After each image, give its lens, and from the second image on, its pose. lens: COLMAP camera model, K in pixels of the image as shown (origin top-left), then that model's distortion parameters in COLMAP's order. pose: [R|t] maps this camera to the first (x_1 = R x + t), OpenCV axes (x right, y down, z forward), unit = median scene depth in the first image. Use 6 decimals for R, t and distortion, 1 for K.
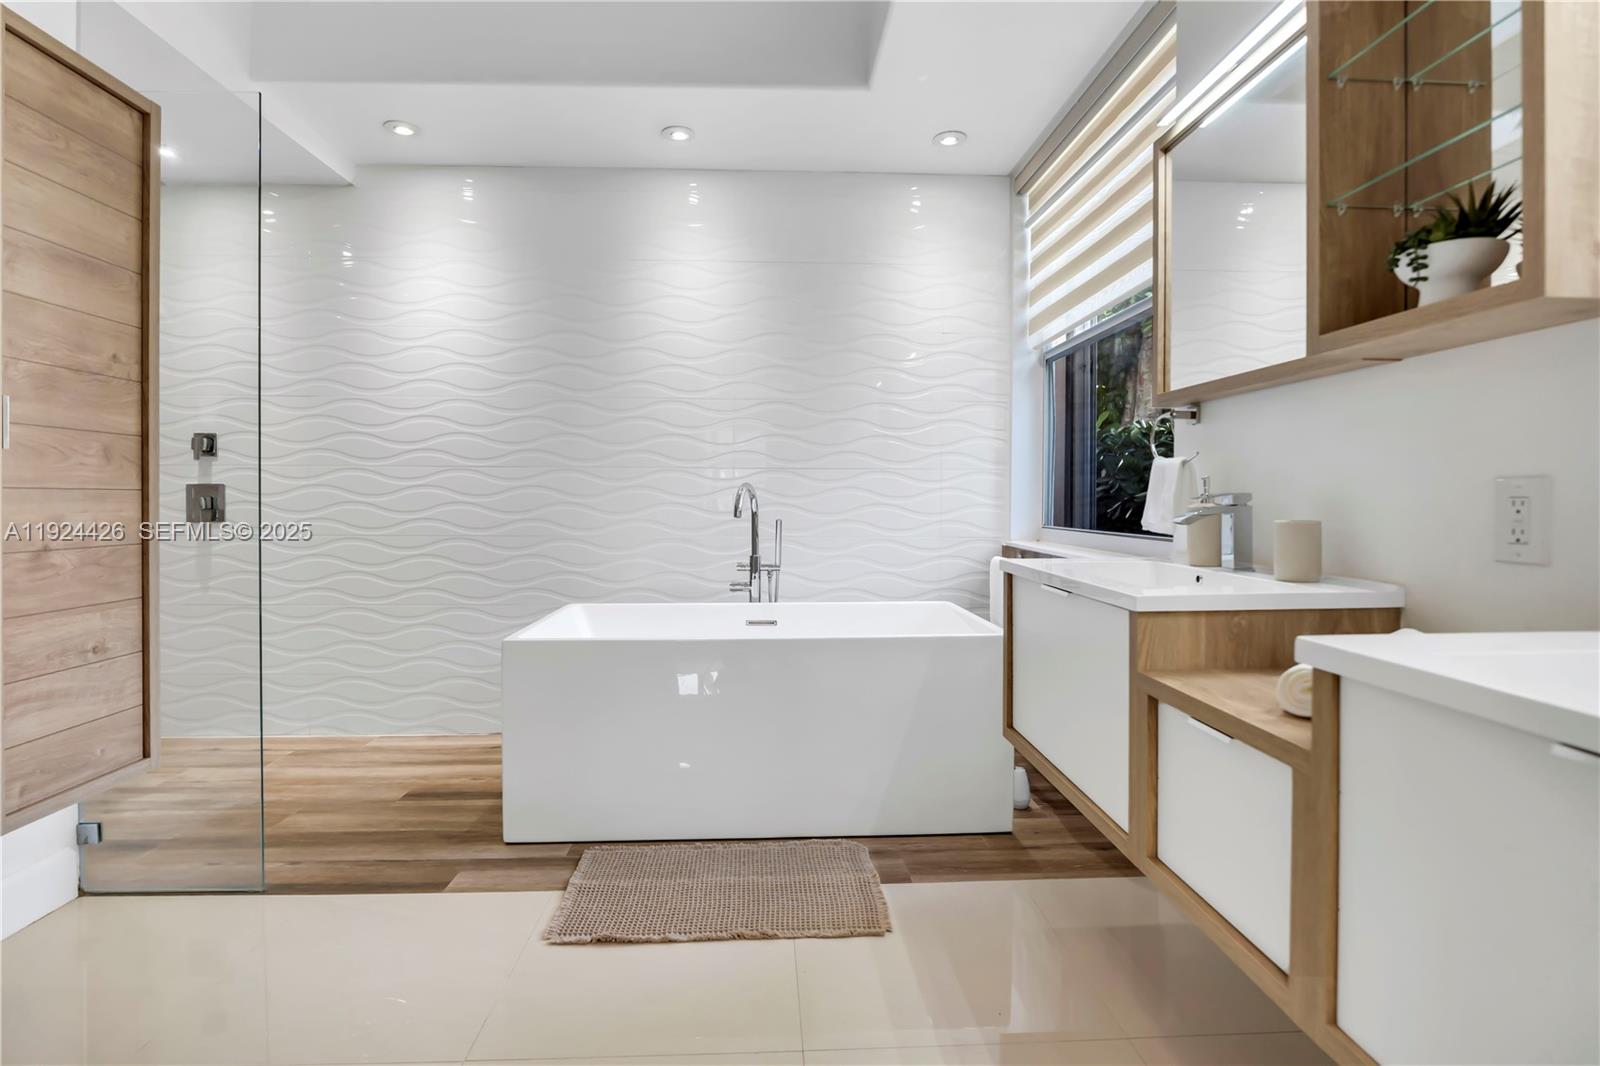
lens RADIAL K [[757.1, 0, 808.8], [0, 757.1, 501.0], [0, 0, 1]] dist [-0.021363, 0.003792]
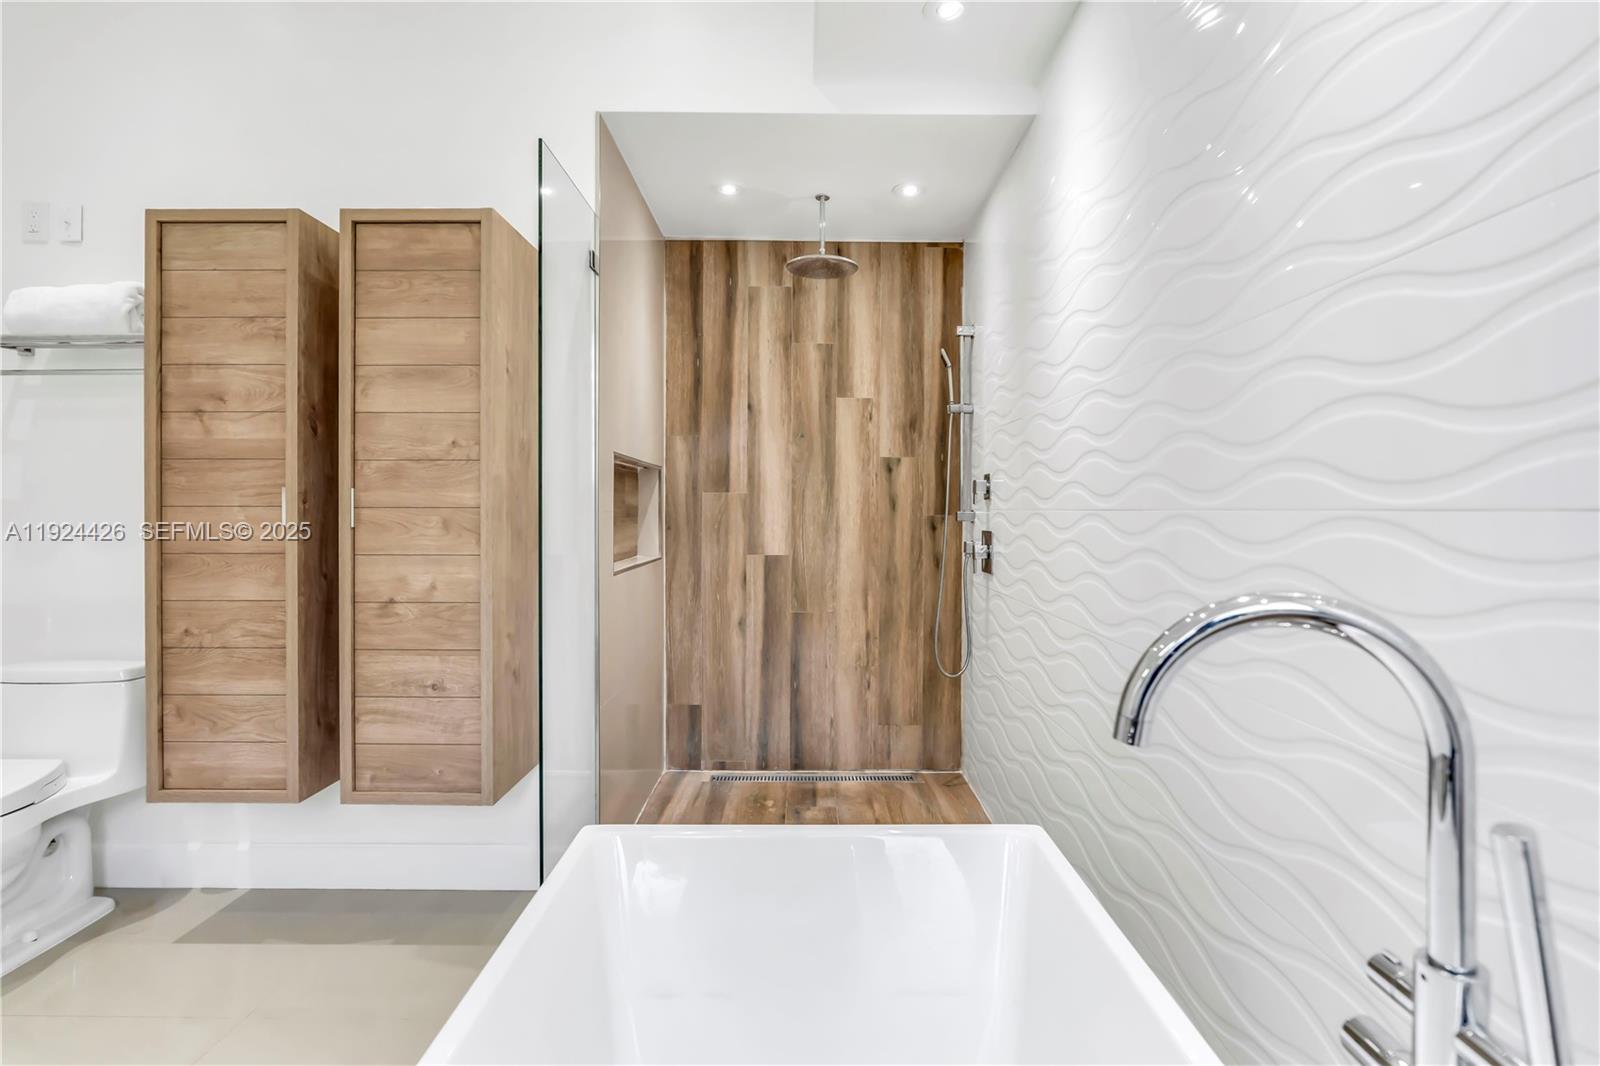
lens RADIAL K [[757.1, 0, 784.9], [0, 757.1, 512.7], [0, 0, 1]] dist [-0.021363, 0.003792]
pose [[-0.050564, -0.001374, -0.998720, 0.194233], [-0.004623, 0.999989, -0.001142, -0.068819], [0.998710, 0.004559, -0.050570, 1.306377]]
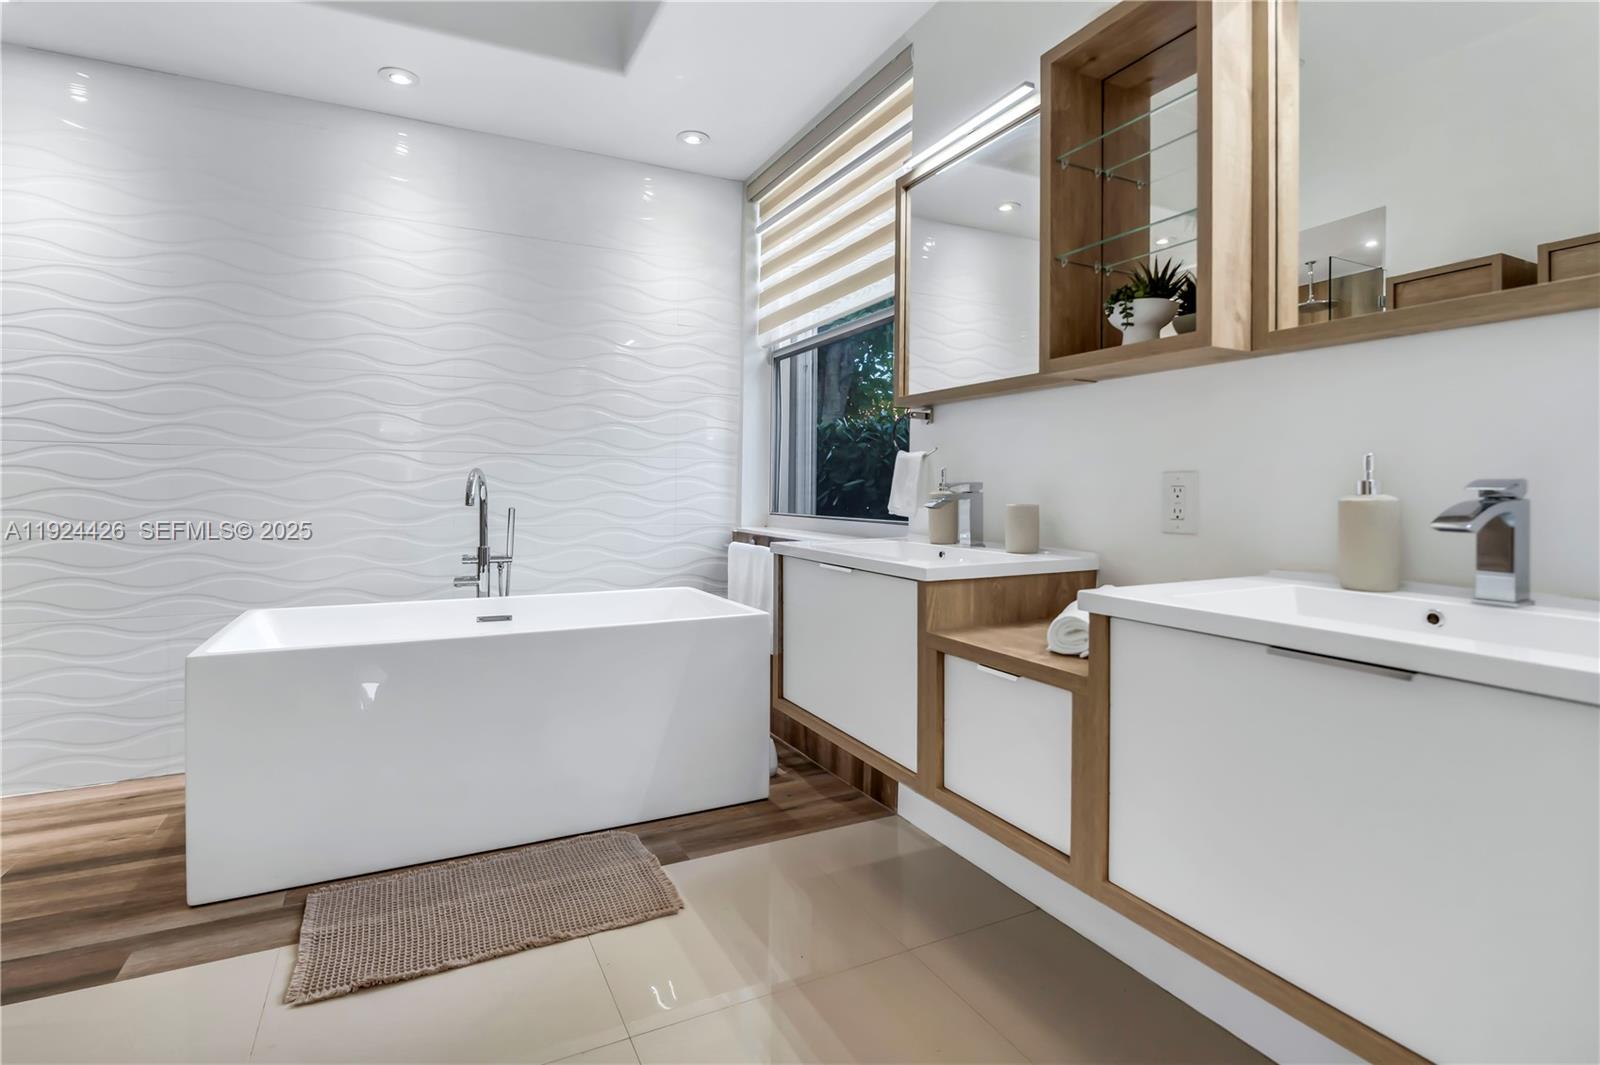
lens RADIAL K [[757.1, 0, 805.4], [0, 757.1, 484.6], [0, 0, 1]] dist [-0.021363, 0.003792]
pose [[0.916142, 0.006558, 0.400799, -0.125503], [-0.003540, 0.999960, -0.008271, 0.002998], [-0.400837, 0.006158, 0.916129, -0.007248]]
